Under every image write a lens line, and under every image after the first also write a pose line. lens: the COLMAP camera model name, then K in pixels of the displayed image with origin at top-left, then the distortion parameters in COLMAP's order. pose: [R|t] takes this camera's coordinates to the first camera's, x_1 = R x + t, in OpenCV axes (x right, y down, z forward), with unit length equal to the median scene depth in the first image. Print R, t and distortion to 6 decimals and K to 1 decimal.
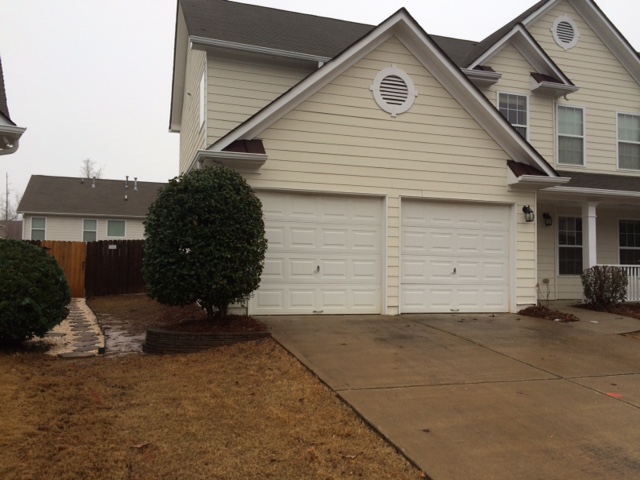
lens RADIAL K [[558.8, 0, 335.0], [0, 558.8, 232.5], [0, 0, 1]] dist [0.048596, -0.003530]
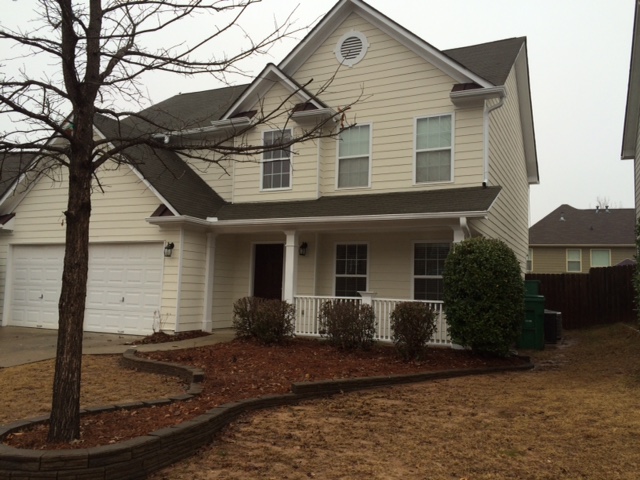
lens RADIAL K [[541.6, 0, 320.0], [0, 541.6, 240.0], [0, 0, 1]] dist [0.054411, 0.000000]
pose [[0.704602, -0.061378, -0.706943, 1.284956], [0.030092, 0.997940, -0.056651, 0.018063], [0.708964, 0.018644, 0.704998, 0.429998]]
